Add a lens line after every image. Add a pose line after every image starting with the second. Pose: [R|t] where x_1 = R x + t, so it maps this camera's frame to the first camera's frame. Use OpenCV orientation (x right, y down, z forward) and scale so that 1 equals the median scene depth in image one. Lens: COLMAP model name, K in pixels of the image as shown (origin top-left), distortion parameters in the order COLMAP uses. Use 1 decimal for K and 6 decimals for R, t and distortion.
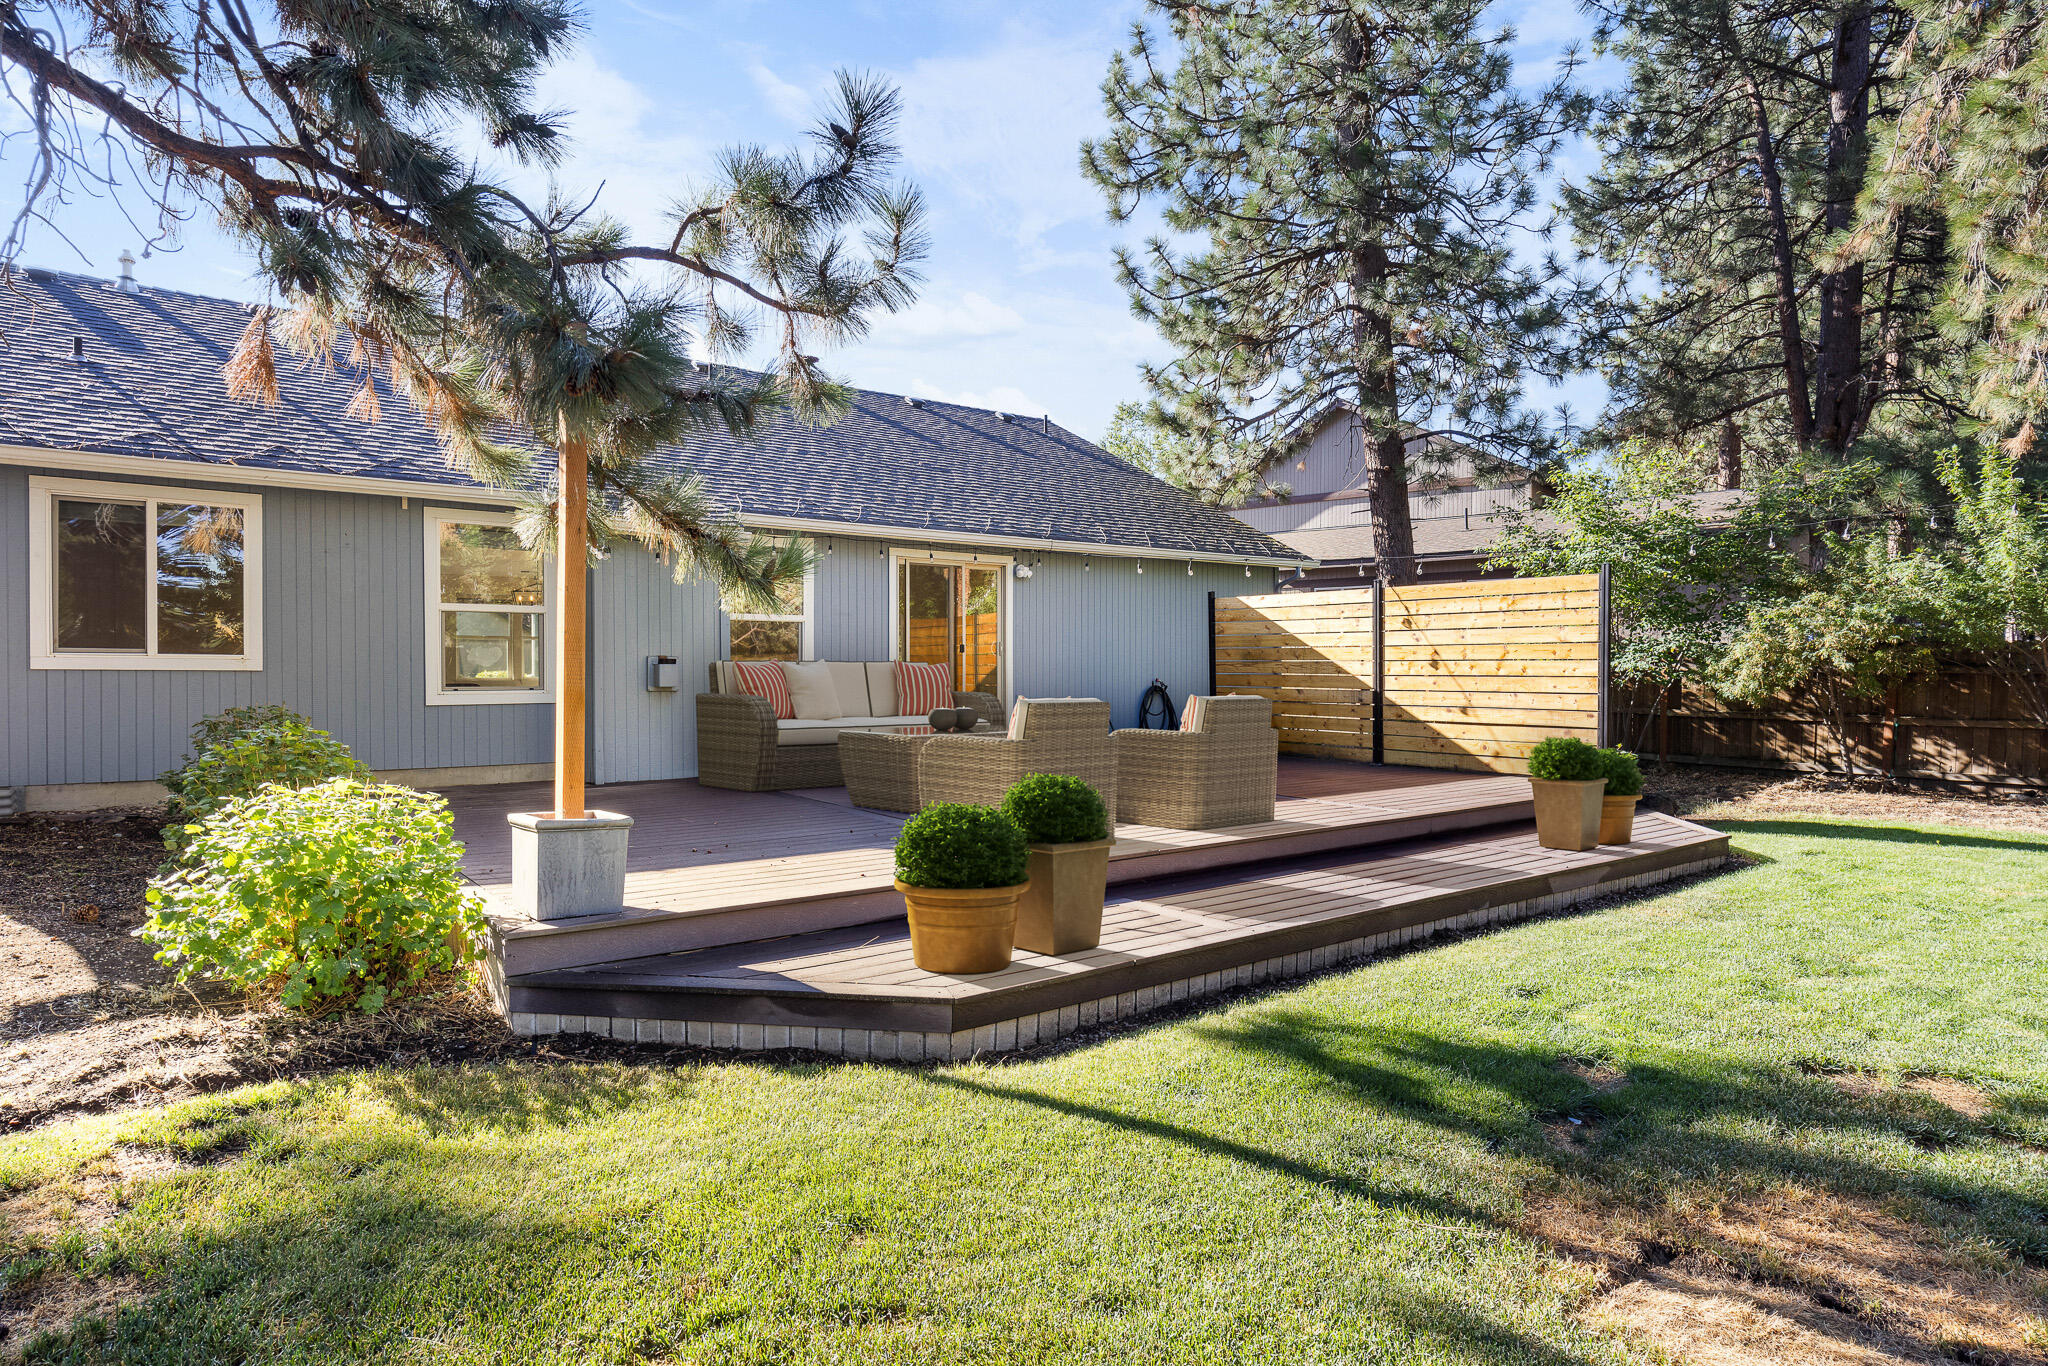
lens RADIAL K [[1160.3, 0, 1021.1], [0, 1160.3, 680.5], [0, 0, 1]] dist [0.001752, 0.000377]
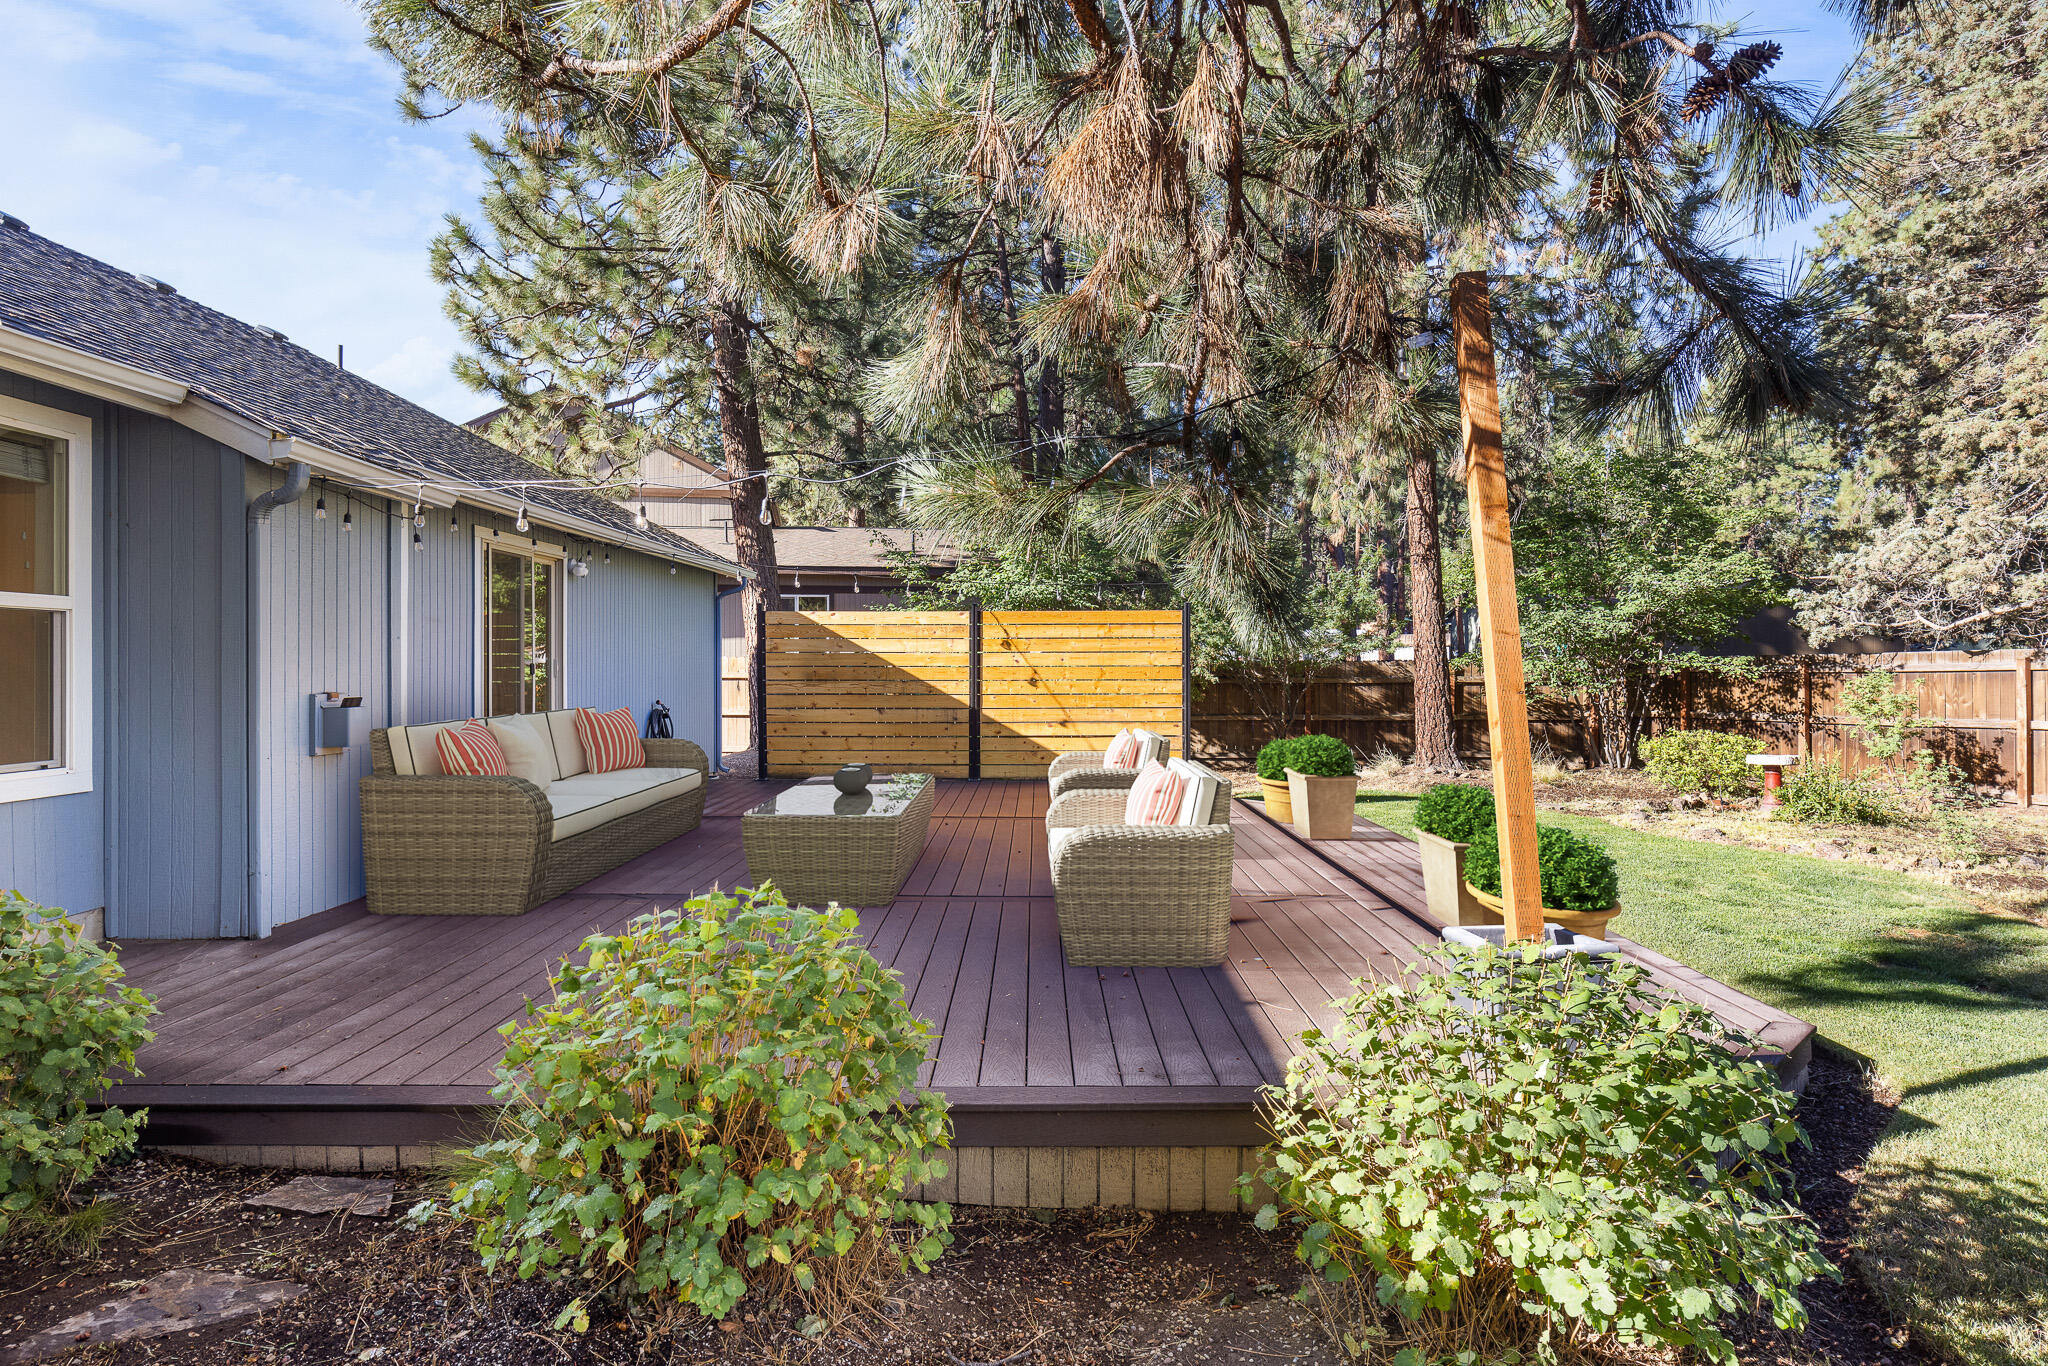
lens RADIAL K [[1160.3, 0, 1024.0], [0, 1160.3, 669.4], [0, 0, 1]] dist [0.001752, 0.000377]
pose [[0.620124, -0.006471, 0.784477, -0.490683], [0.009936, 0.999951, 0.000394, -0.027017], [-0.784441, 0.007550, 0.620158, 0.316473]]
